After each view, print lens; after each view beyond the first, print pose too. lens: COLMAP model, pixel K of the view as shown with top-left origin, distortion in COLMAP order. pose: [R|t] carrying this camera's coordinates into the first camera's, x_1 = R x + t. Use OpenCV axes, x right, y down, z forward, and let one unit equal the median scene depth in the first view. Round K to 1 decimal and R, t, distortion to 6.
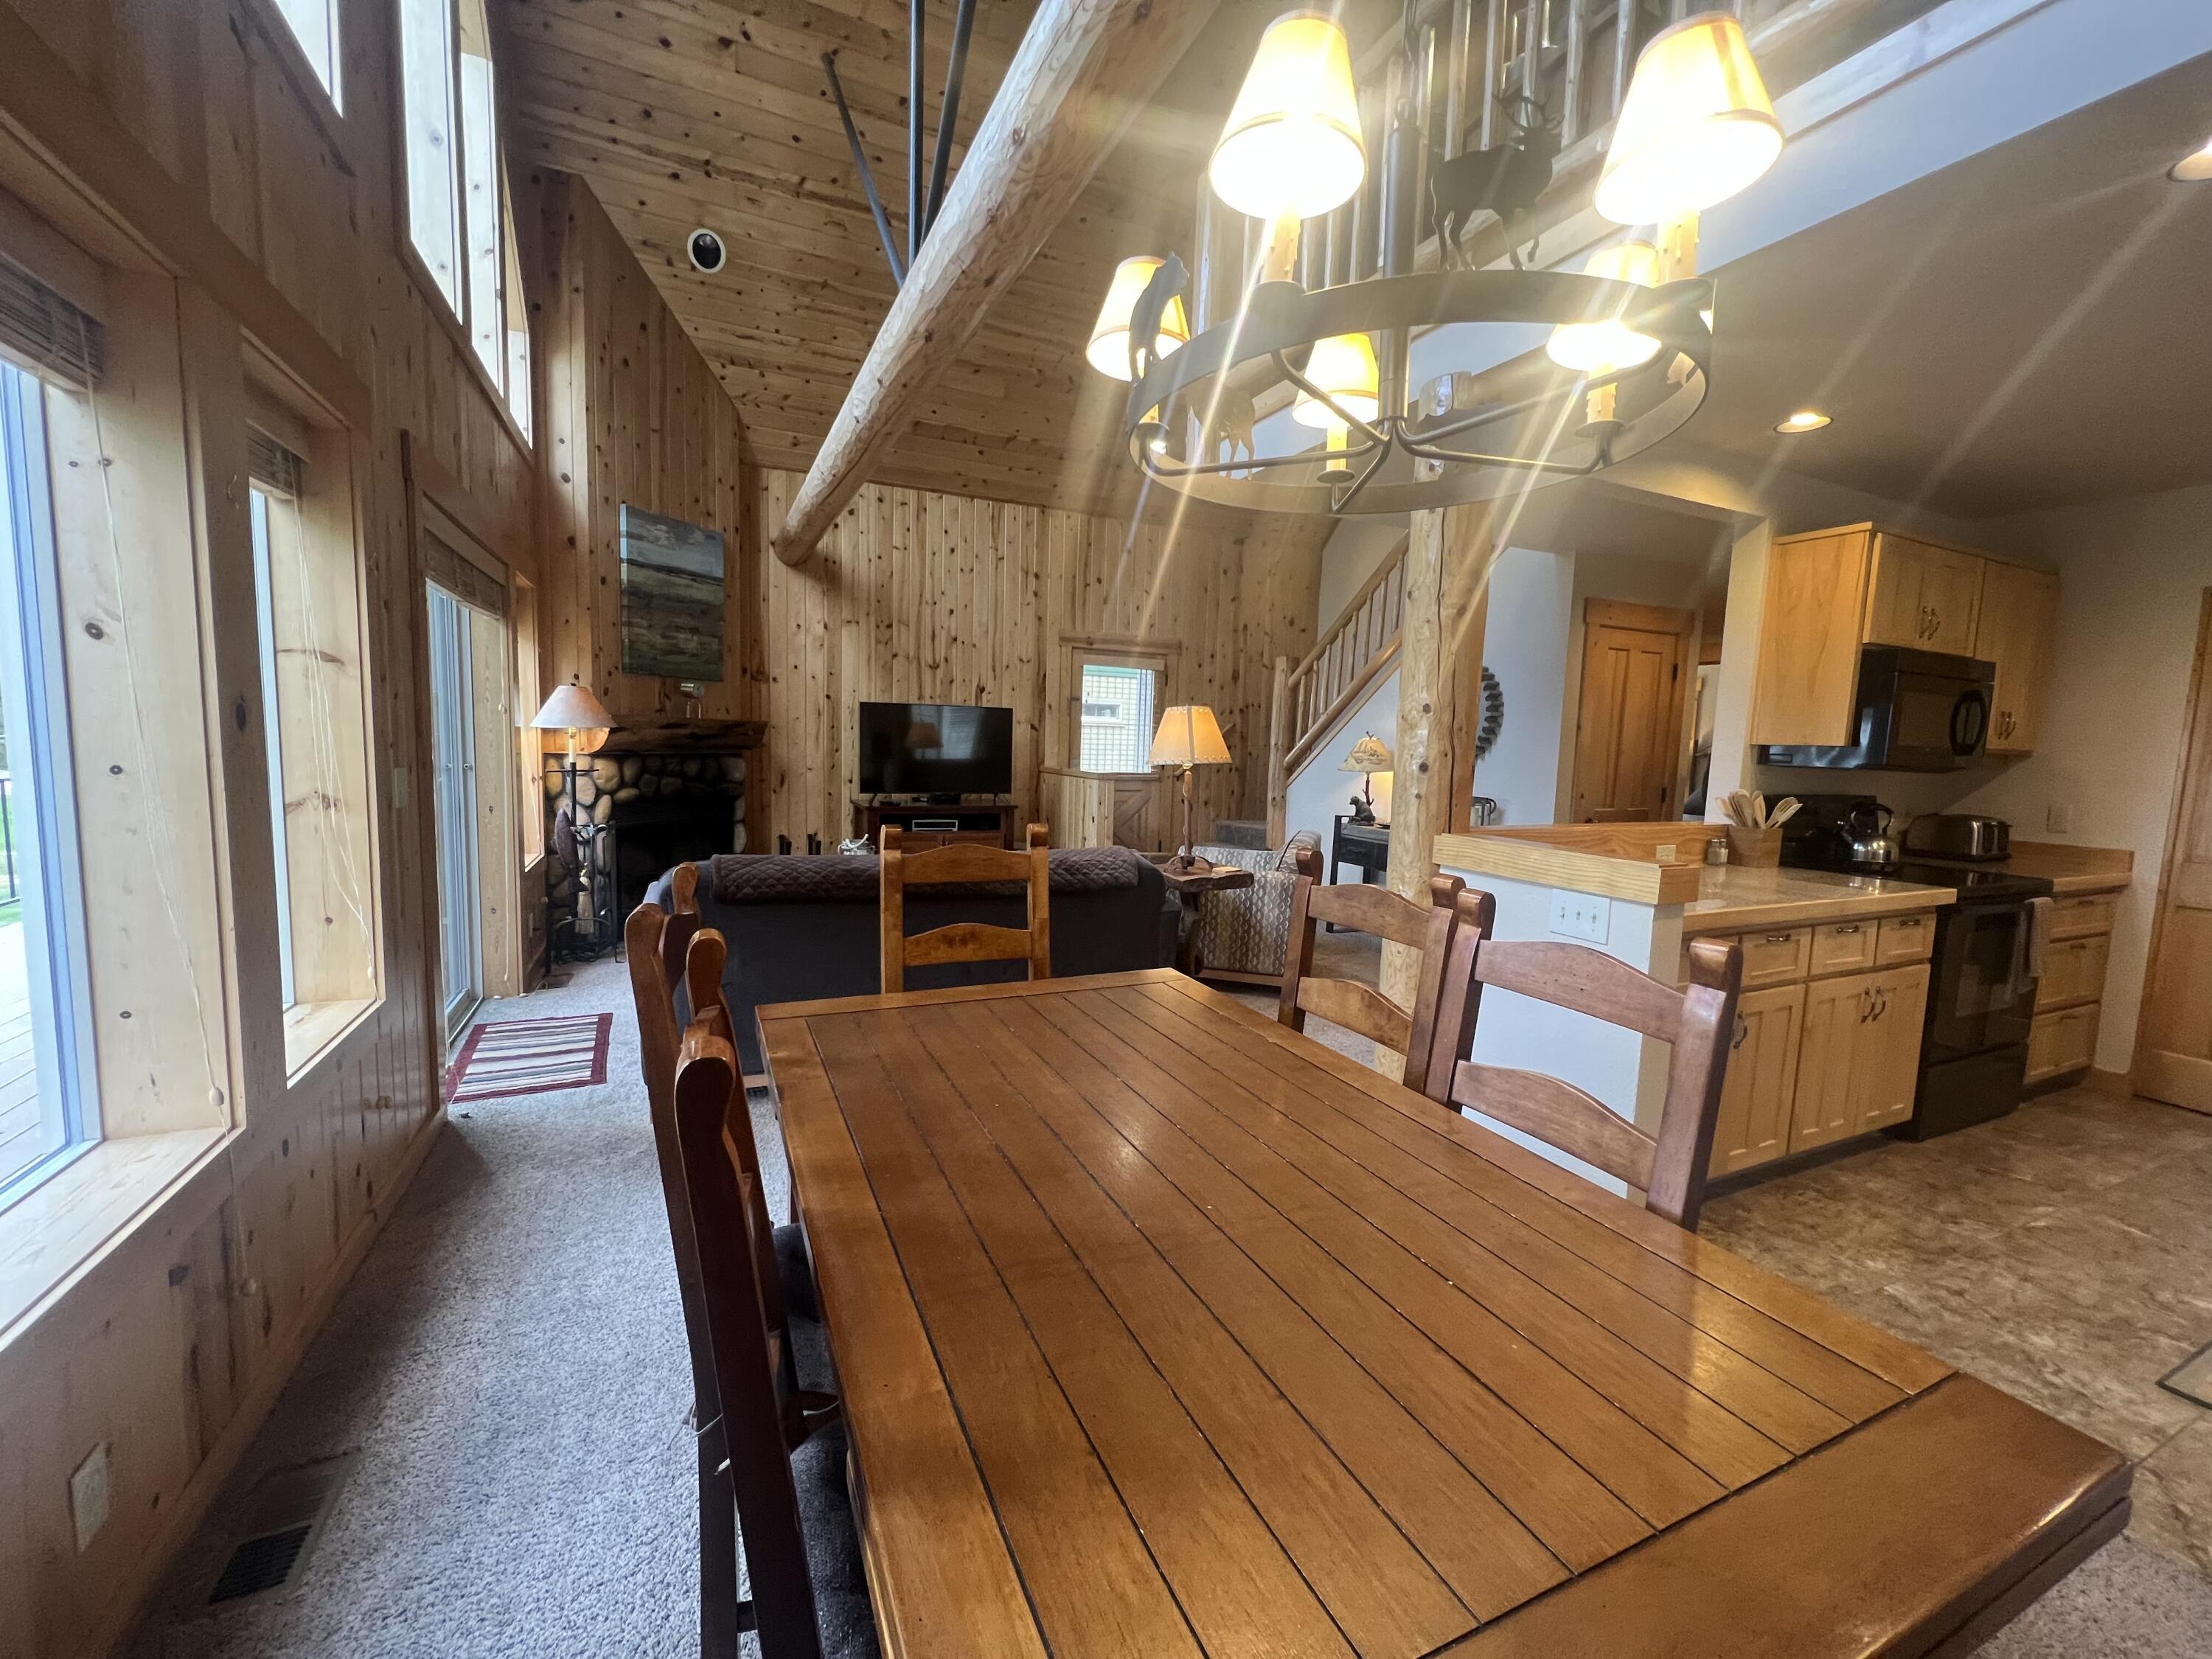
lens RADIAL K [[883.2, 0, 1097.0], [0, 883.2, 828.2], [0, 0, 1]] dist [-0.000708, -0.000463]
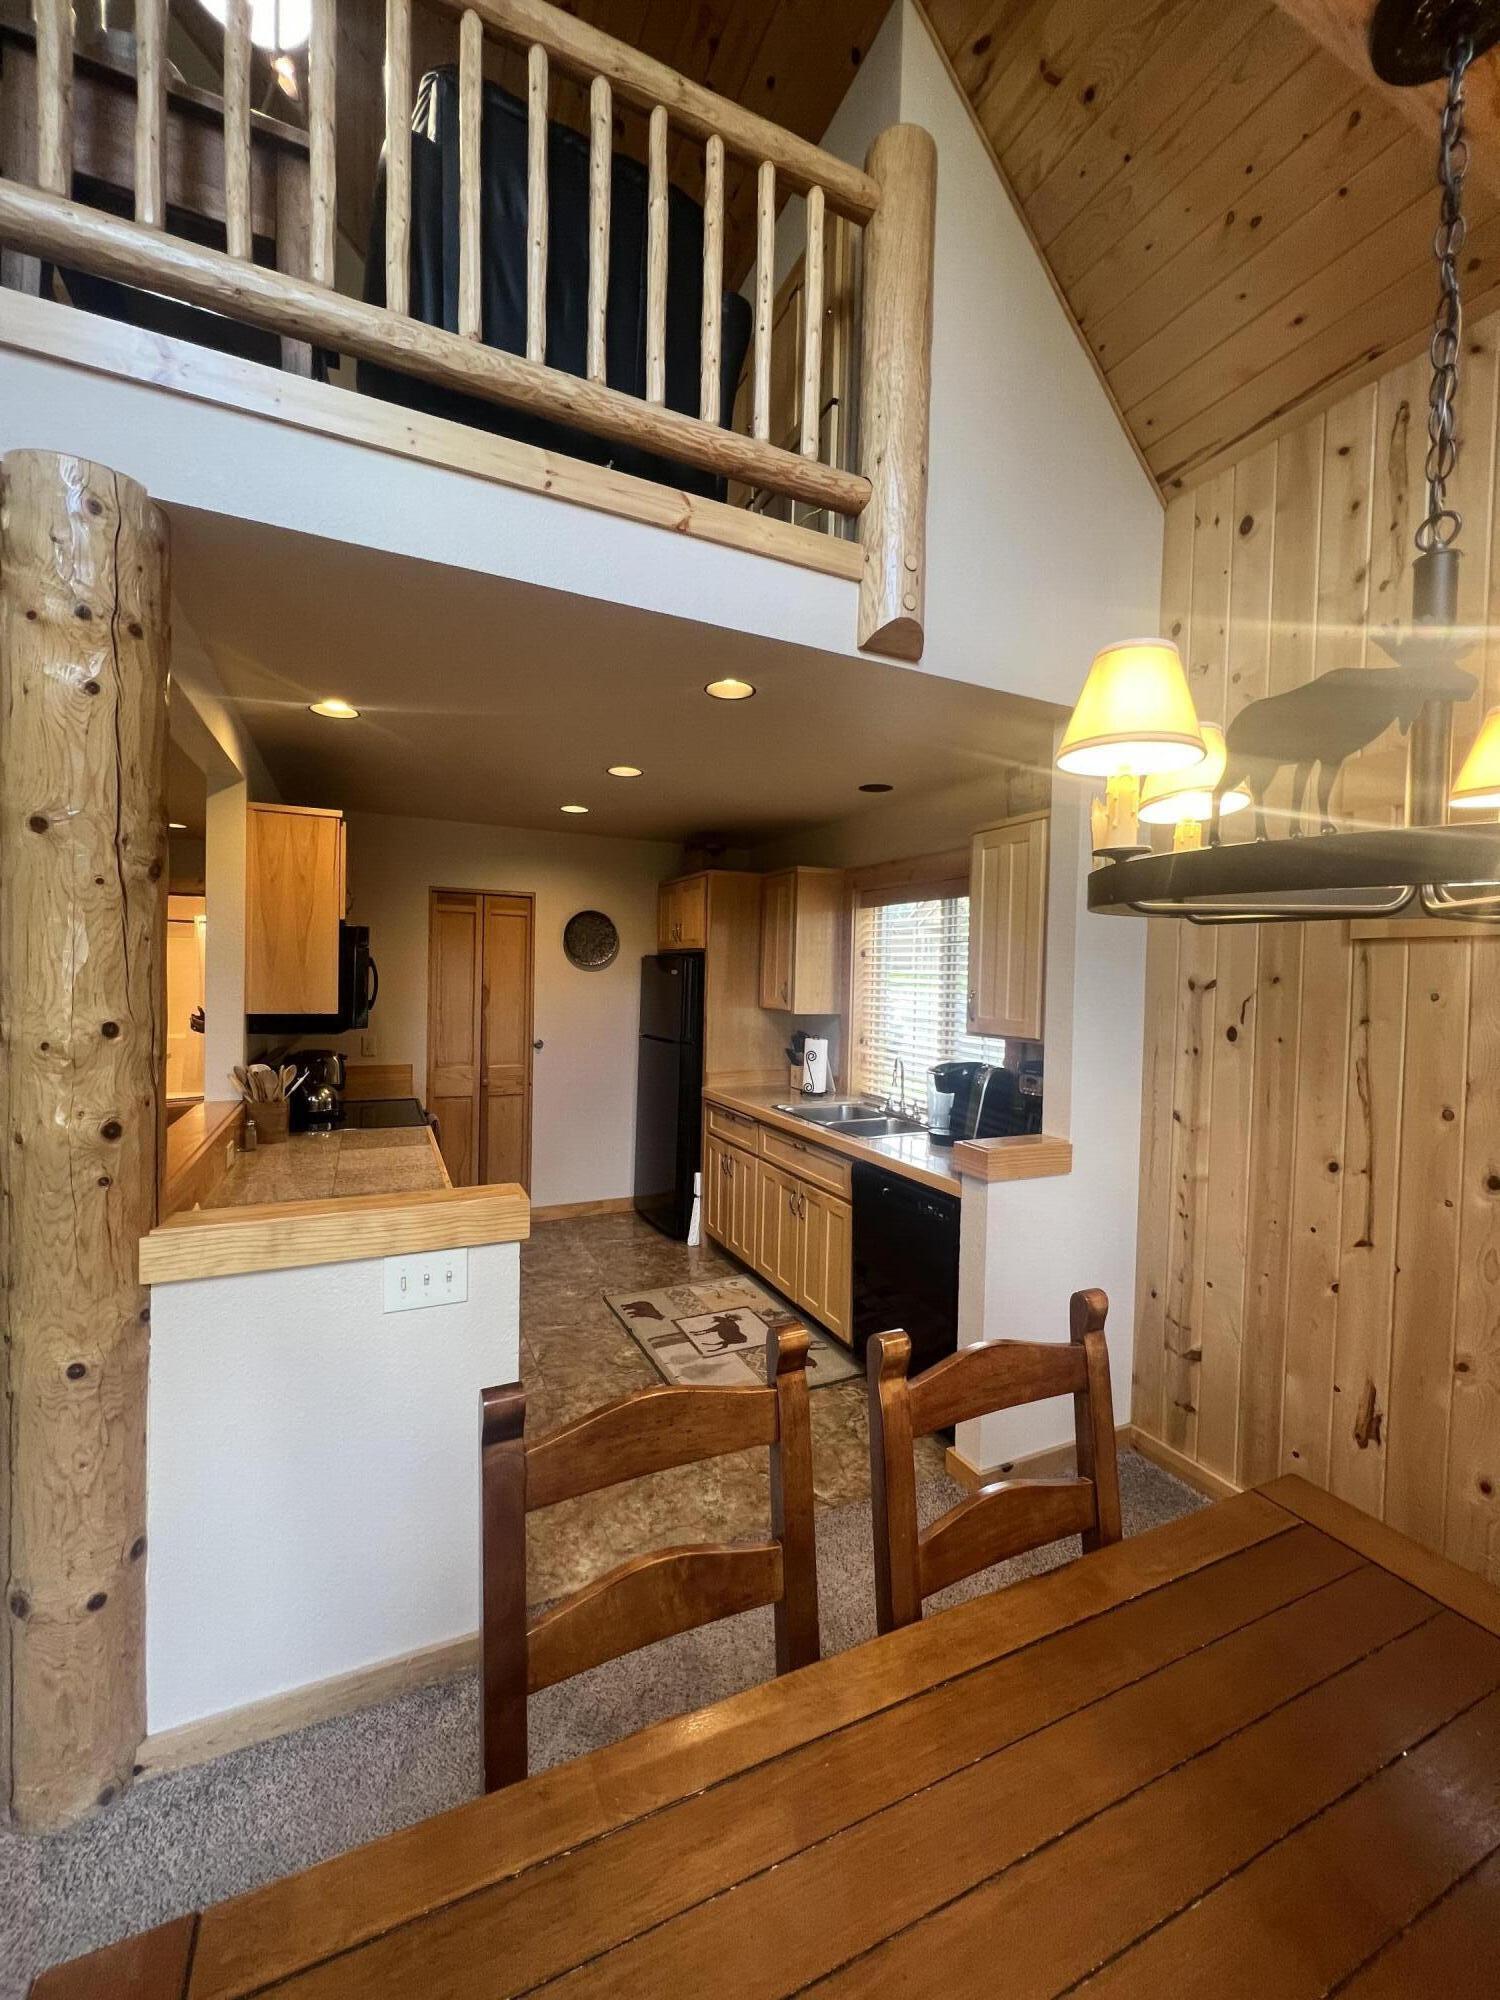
lens RADIAL K [[798.5, 0, 758.8], [0, 798.5, 994.6], [0, 0, 1]] dist [-0.000708, -0.000463]
pose [[-0.017547, -0.058975, 0.998105, -0.087301], [0.077889, 0.995145, 0.060169, -0.087954], [-0.996808, 0.078797, -0.012868, 0.324671]]
